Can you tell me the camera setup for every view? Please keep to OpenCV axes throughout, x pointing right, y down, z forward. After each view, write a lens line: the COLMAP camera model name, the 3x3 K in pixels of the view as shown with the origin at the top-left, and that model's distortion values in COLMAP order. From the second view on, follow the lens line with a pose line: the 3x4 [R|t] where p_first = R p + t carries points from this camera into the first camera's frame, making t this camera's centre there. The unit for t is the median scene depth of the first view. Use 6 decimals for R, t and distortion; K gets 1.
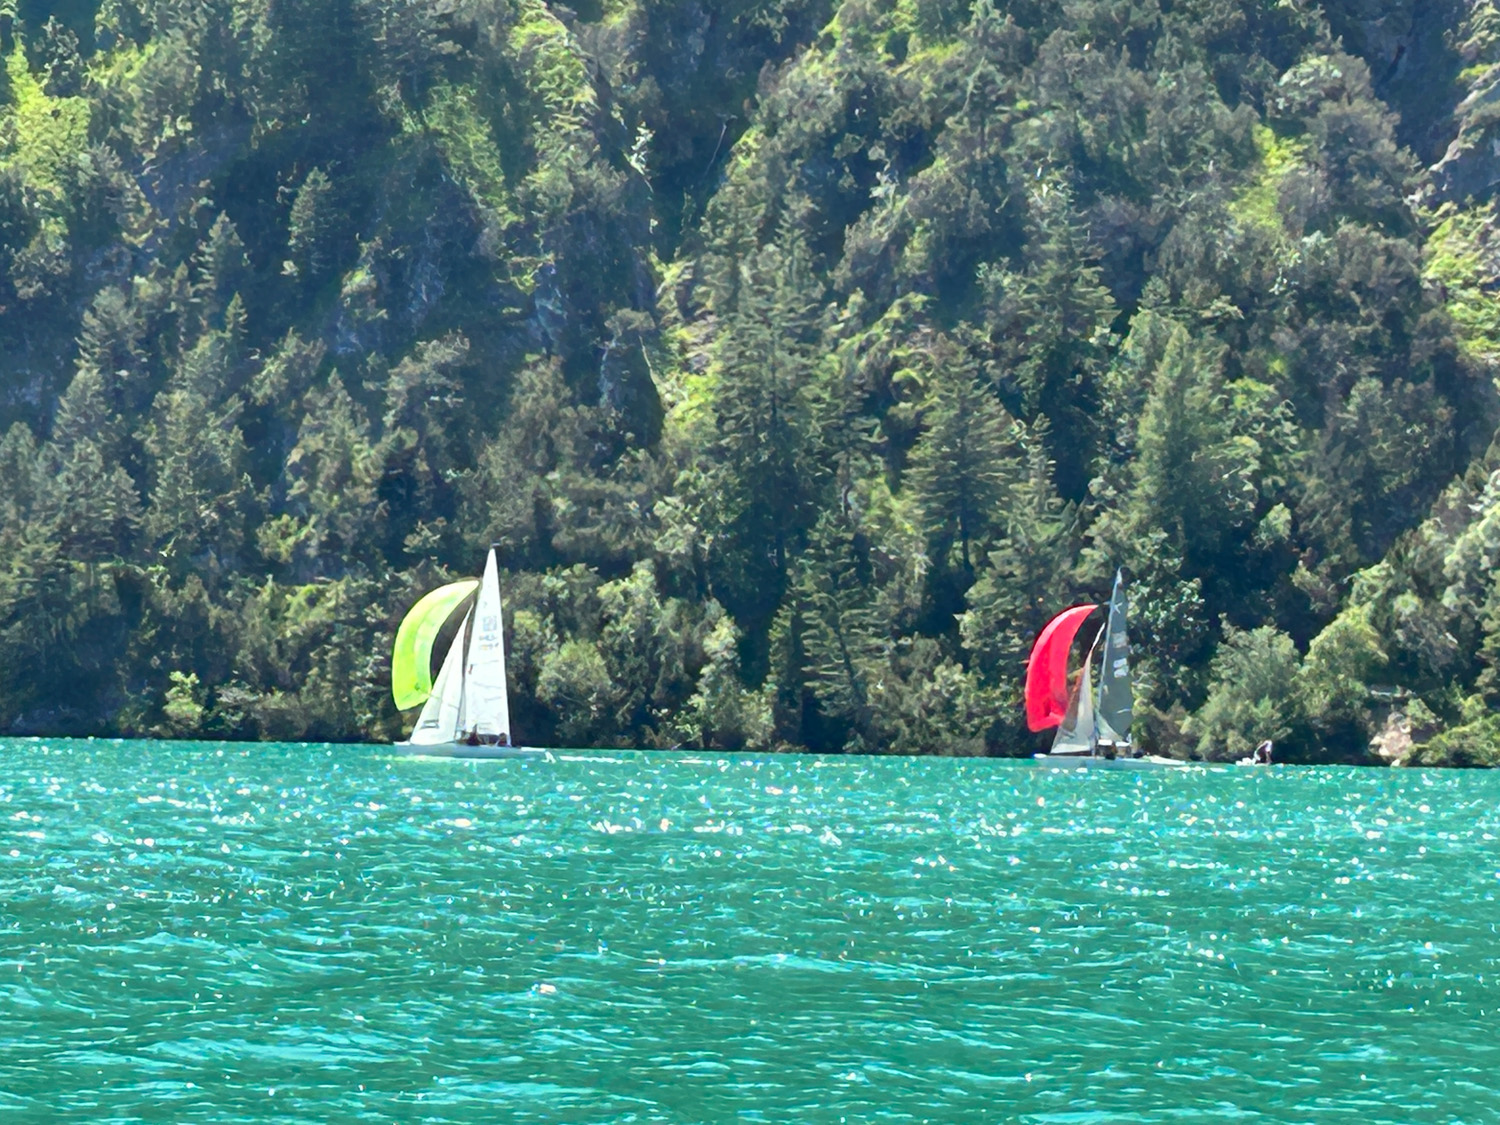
lens RADIAL K [[5842.8, 0, 709.3], [0, 5842.8, 530.2], [0, 0, 1]] dist [0.254402, 0.000000]
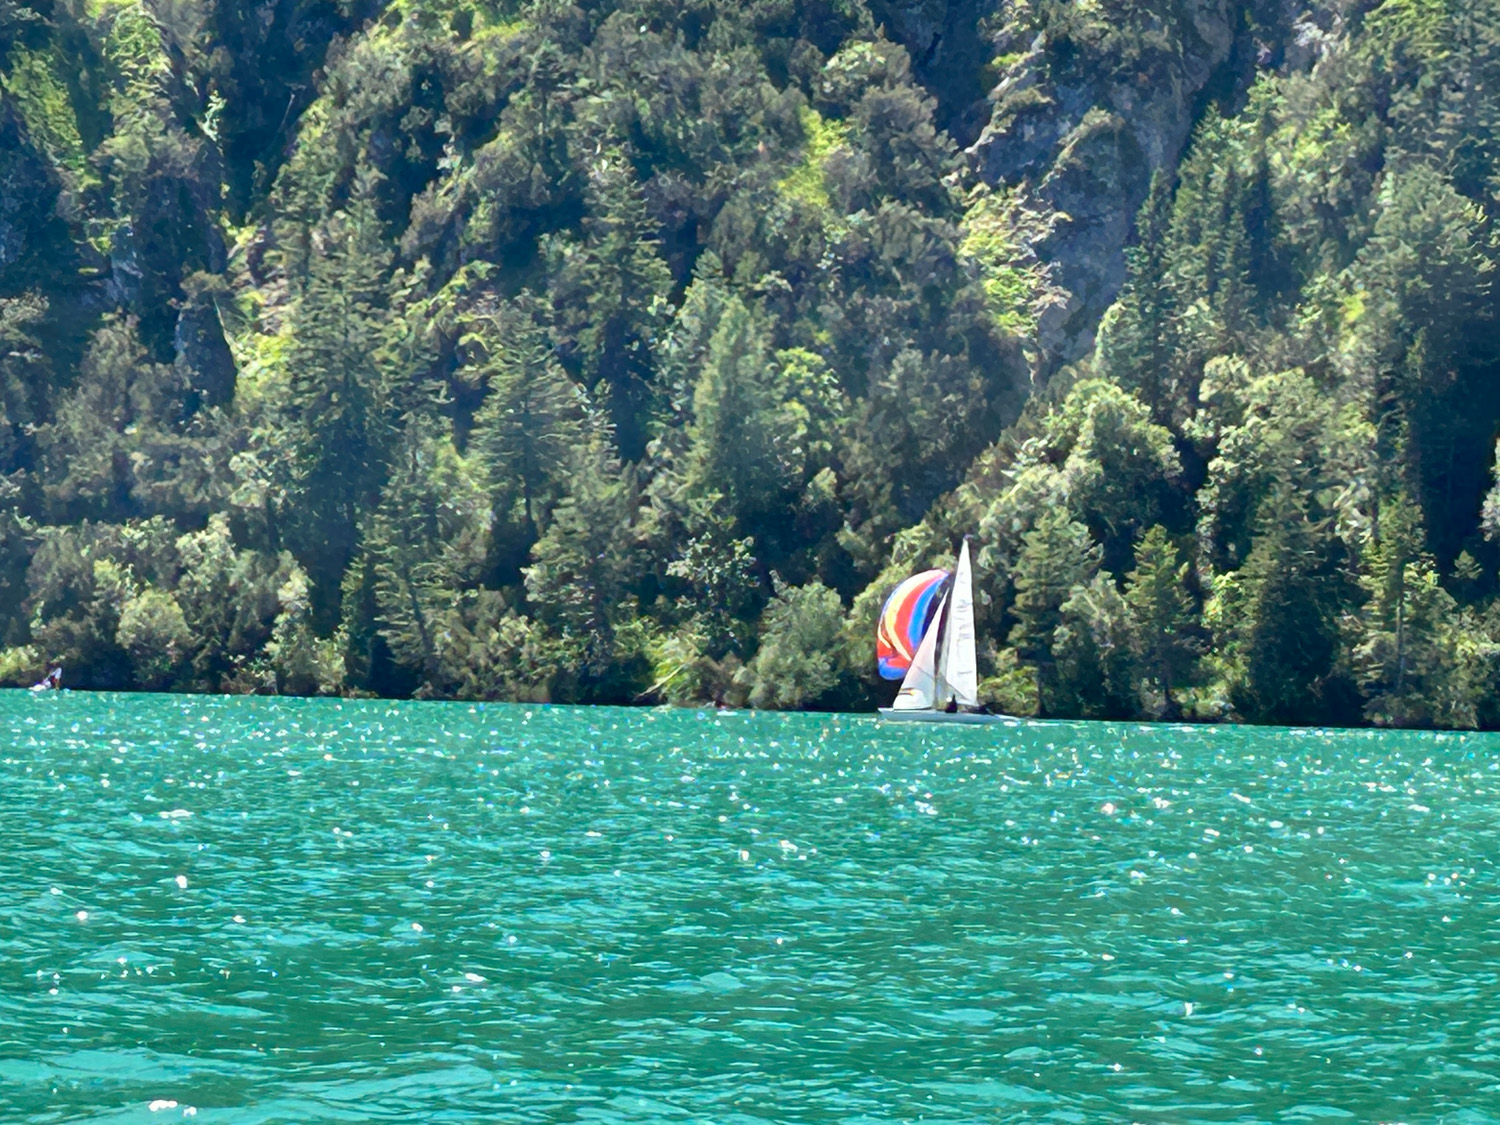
lens RADIAL K [[5842.8, 0, 749.0], [0, 5842.8, 560.3], [0, 0, 1]] dist [0.254402, 0.000000]
pose [[0.995641, 0.010503, 0.092675, -0.013709], [-0.011811, 0.999838, 0.013581, -0.001749], [-0.092517, -0.014616, 0.995604, -0.050936]]
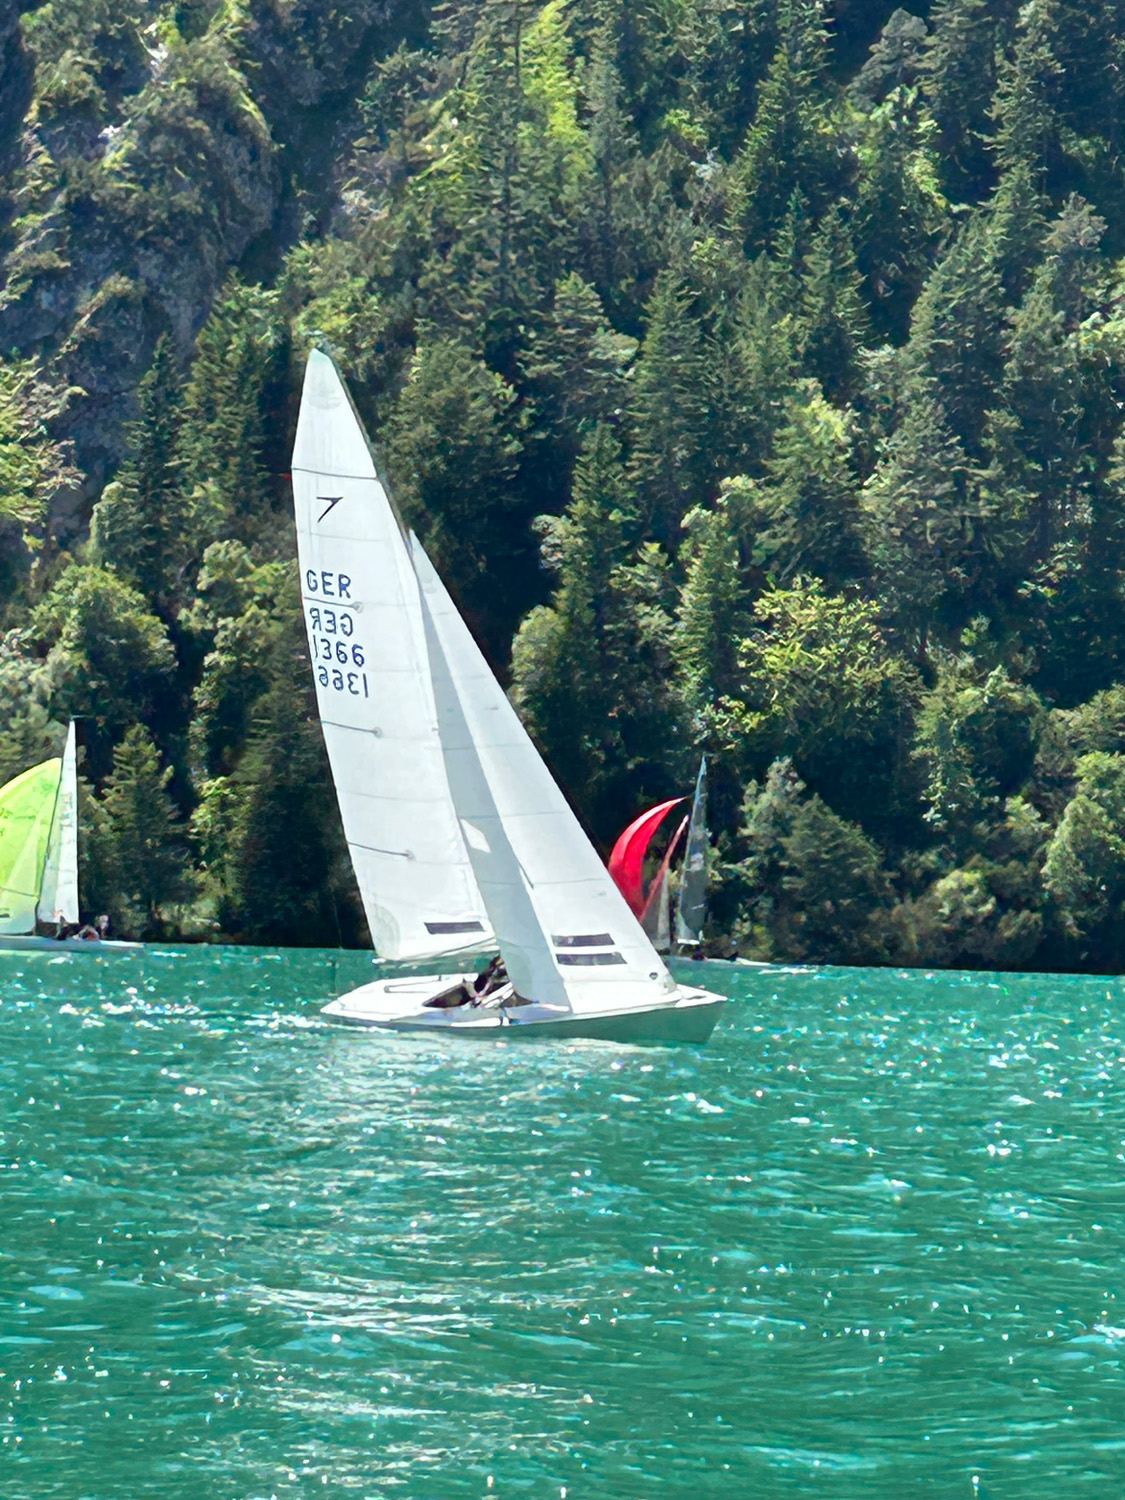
lens RADIAL K [[5842.8, 0, 628.2], [0, 5842.8, 702.9], [0, 0, 1]] dist [0.254402, 0.000000]
pose [[0.979917, 0.020284, 0.198373, 0.038993], [-0.020339, 0.999792, -0.001759, 0.001424], [-0.198368, -0.002312, 0.980125, 0.030141]]
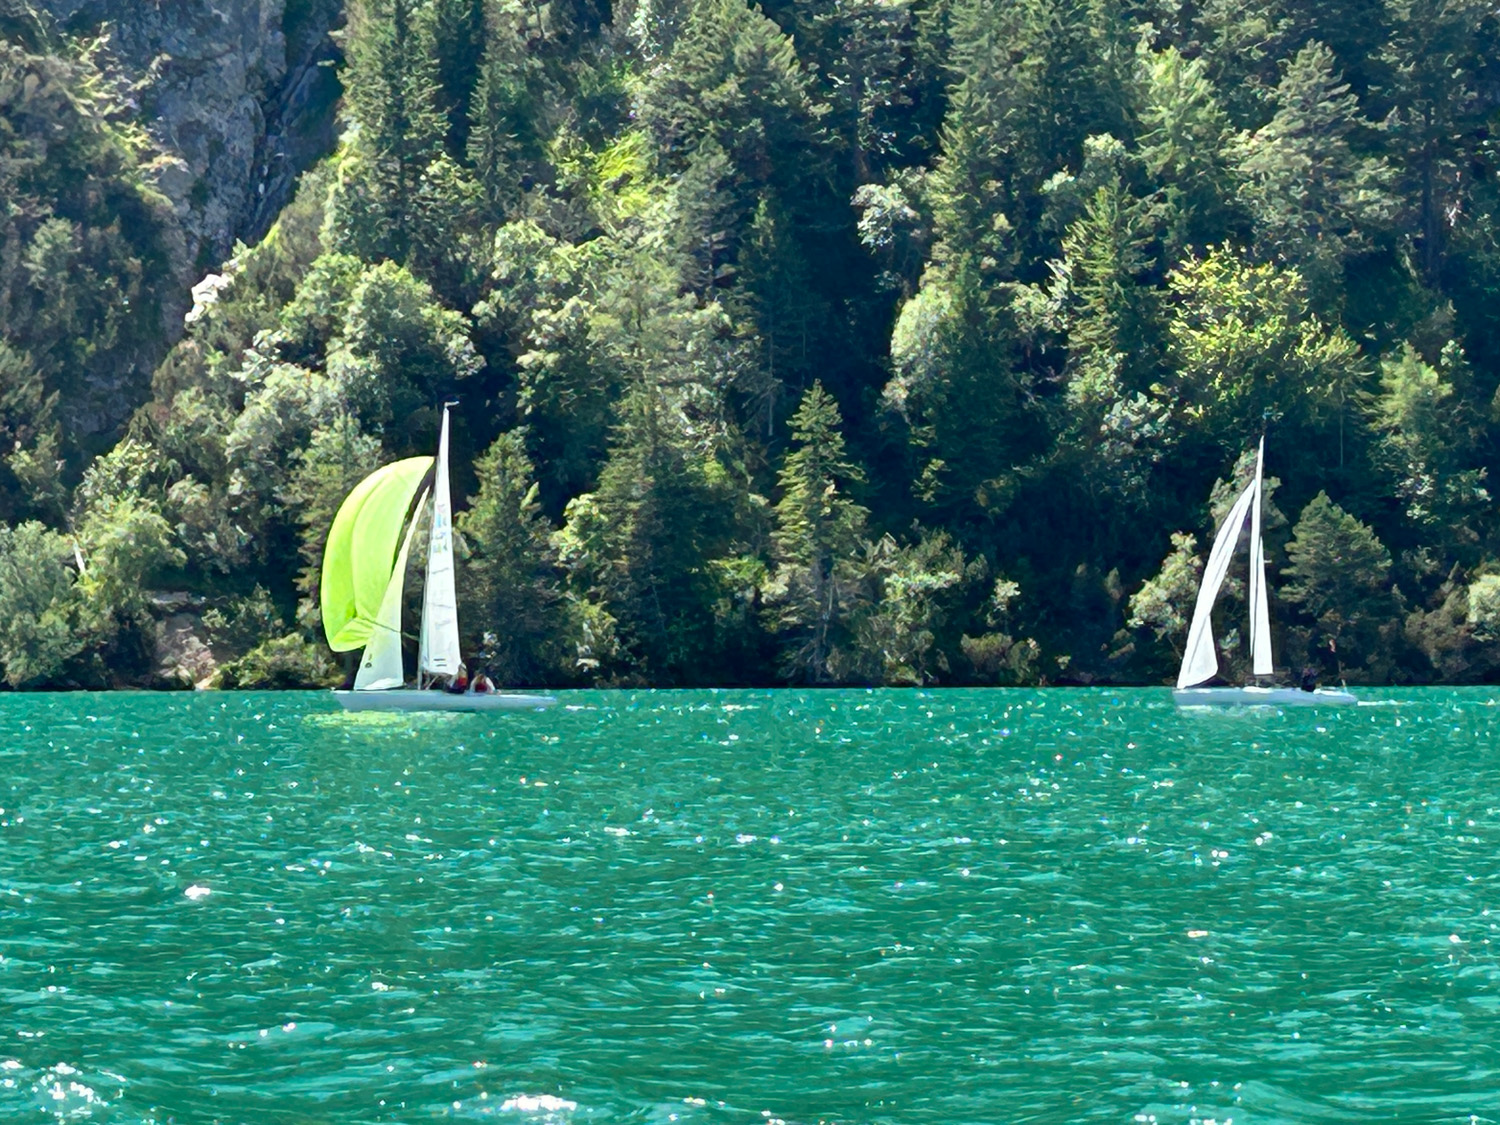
lens RADIAL K [[5842.8, 0, 707.7], [0, 5842.8, 565.4], [0, 0, 1]] dist [0.254402, 0.000000]
pose [[0.919886, -0.016967, 0.391818, -0.122448], [0.008624, 0.999697, 0.023045, 0.004113], [-0.392090, -0.017820, 0.919754, 0.195224]]
